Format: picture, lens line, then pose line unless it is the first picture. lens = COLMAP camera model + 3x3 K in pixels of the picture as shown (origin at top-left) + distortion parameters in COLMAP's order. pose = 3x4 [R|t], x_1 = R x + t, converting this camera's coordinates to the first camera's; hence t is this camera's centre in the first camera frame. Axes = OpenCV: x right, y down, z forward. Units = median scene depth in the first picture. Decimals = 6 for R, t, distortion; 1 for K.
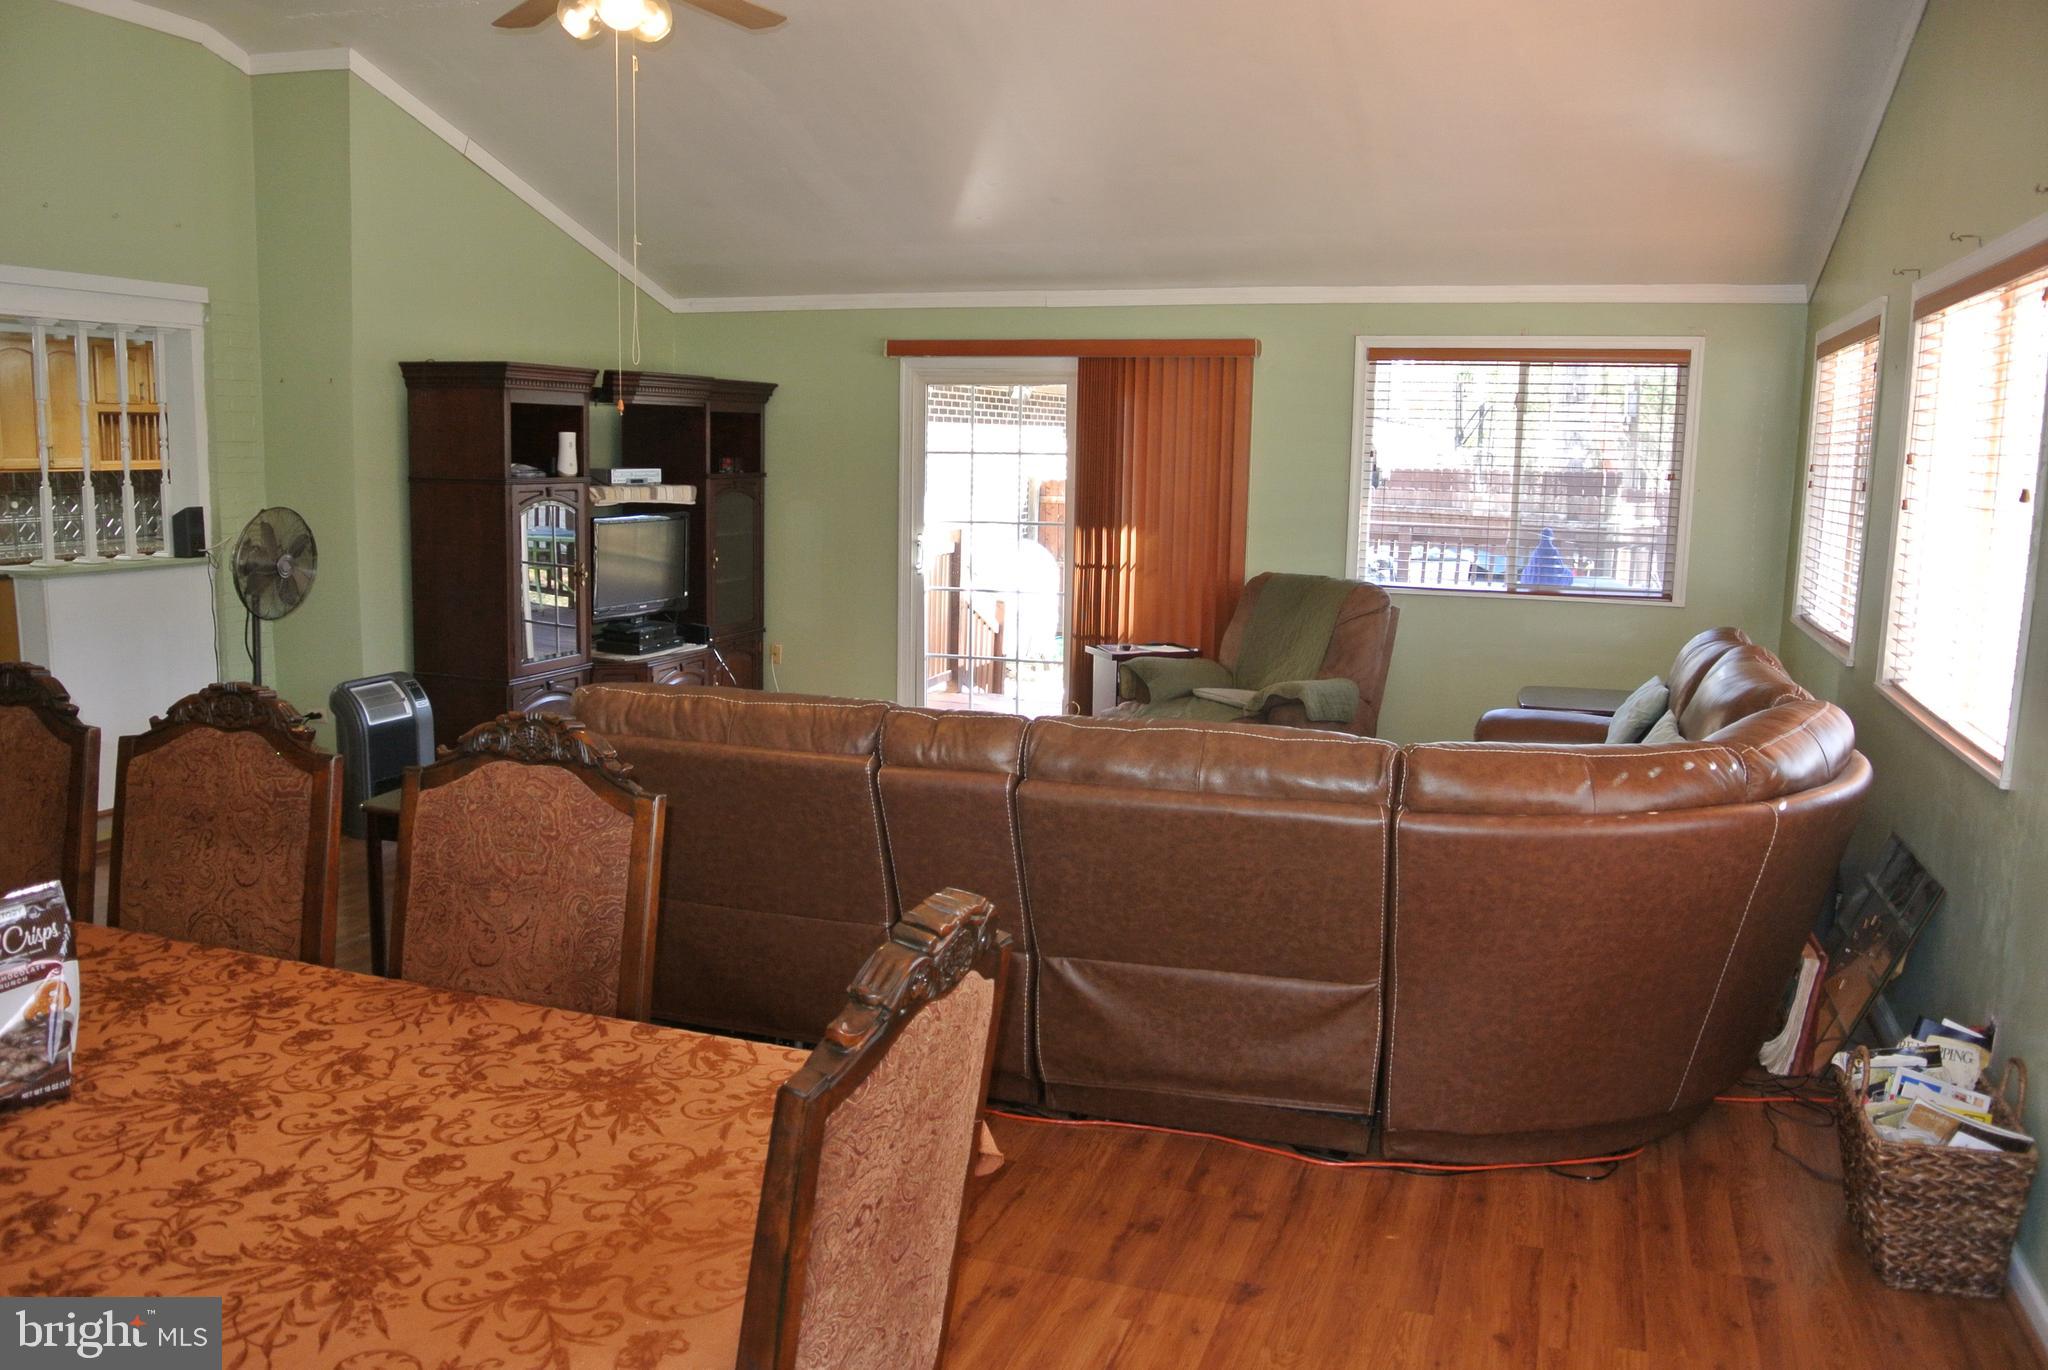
lens RADIAL K [[1591.4, 0, 1000.1], [0, 1591.4, 694.6], [0, 0, 1]] dist [-0.083334, 0.032925]
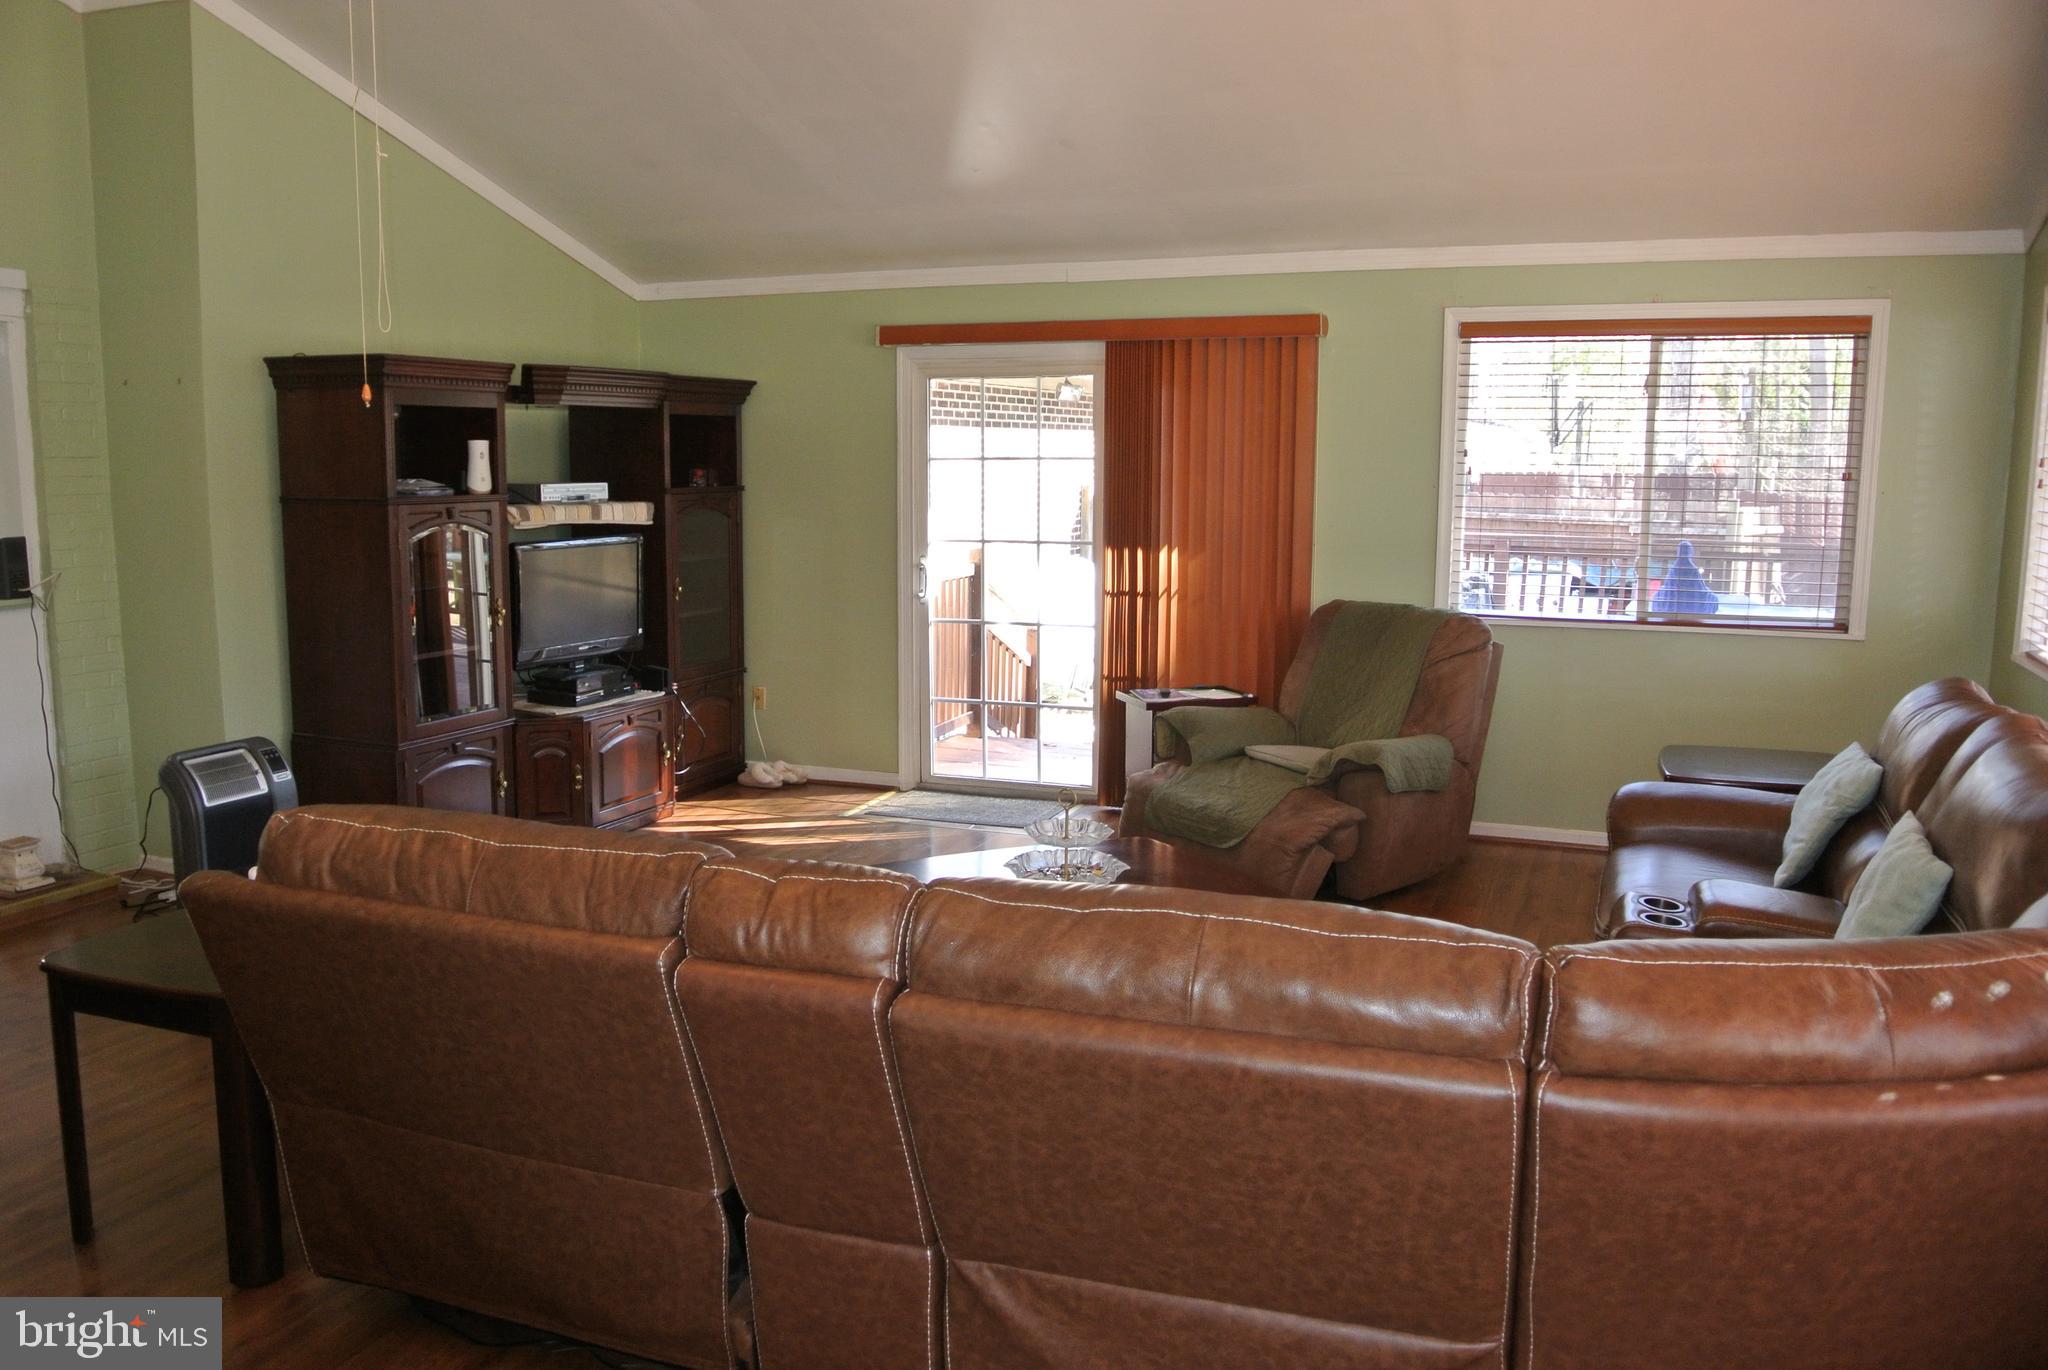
lens RADIAL K [[1591.4, 0, 1000.1], [0, 1591.4, 694.6], [0, 0, 1]] dist [-0.083334, 0.032925]
pose [[0.998642, -0.006474, -0.051694, 0.040073], [0.006151, 0.999961, -0.006397, -0.026335], [0.051733, 0.006070, 0.998643, 0.193205]]
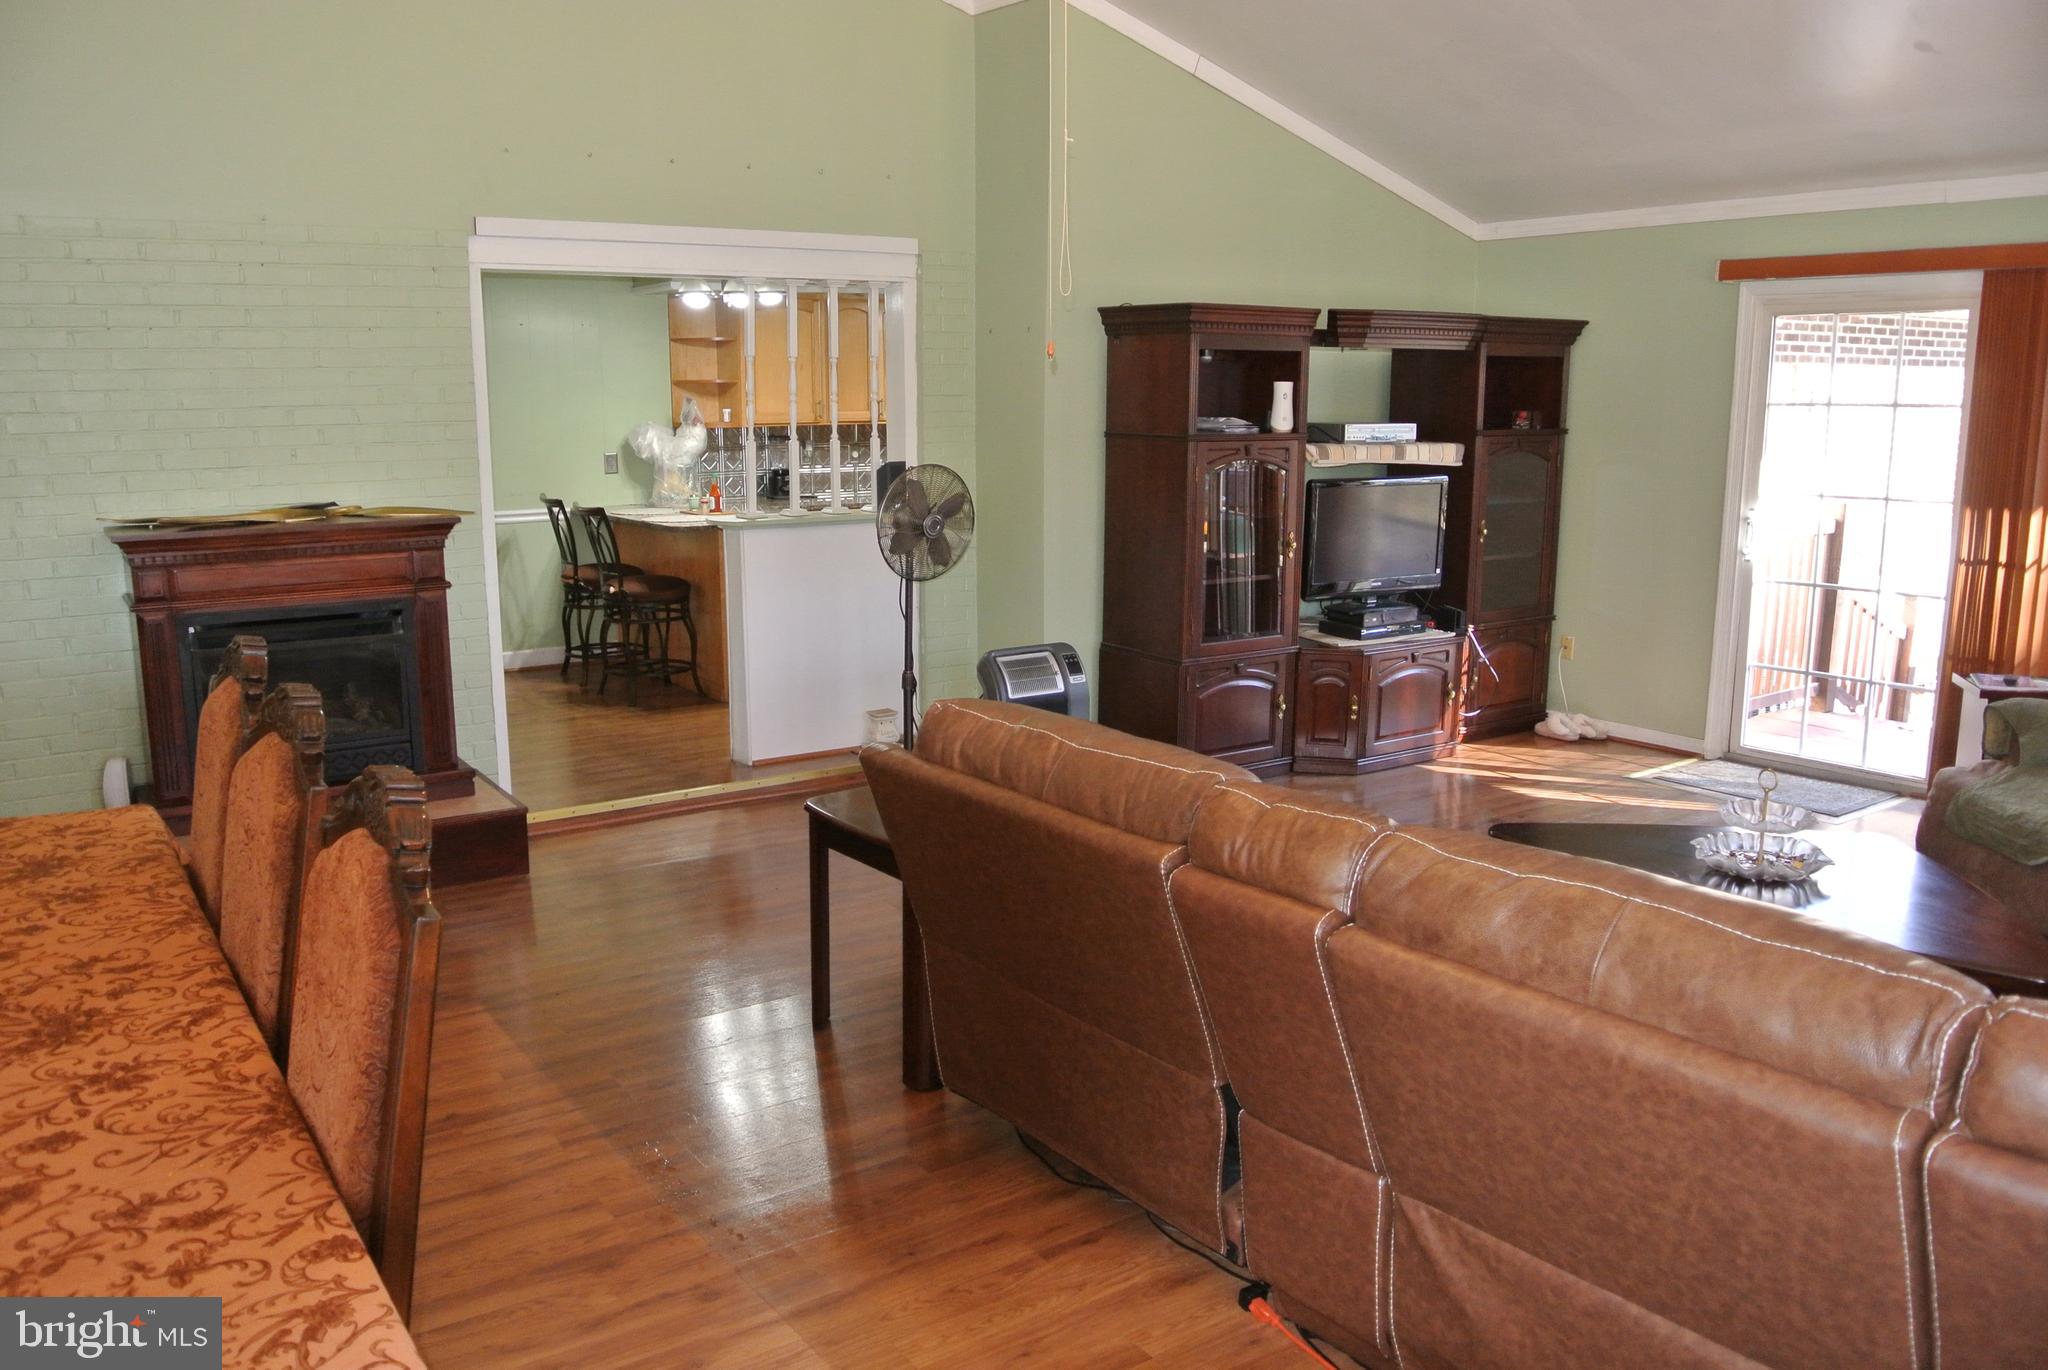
lens RADIAL K [[1591.4, 0, 1000.1], [0, 1591.4, 694.6], [0, 0, 1]] dist [-0.083334, 0.032925]
pose [[0.808146, 0.093151, -0.581569, 0.125912], [-0.075318, 0.995652, 0.054815, -0.029761], [0.584146, -0.000496, 0.811648, 0.196096]]
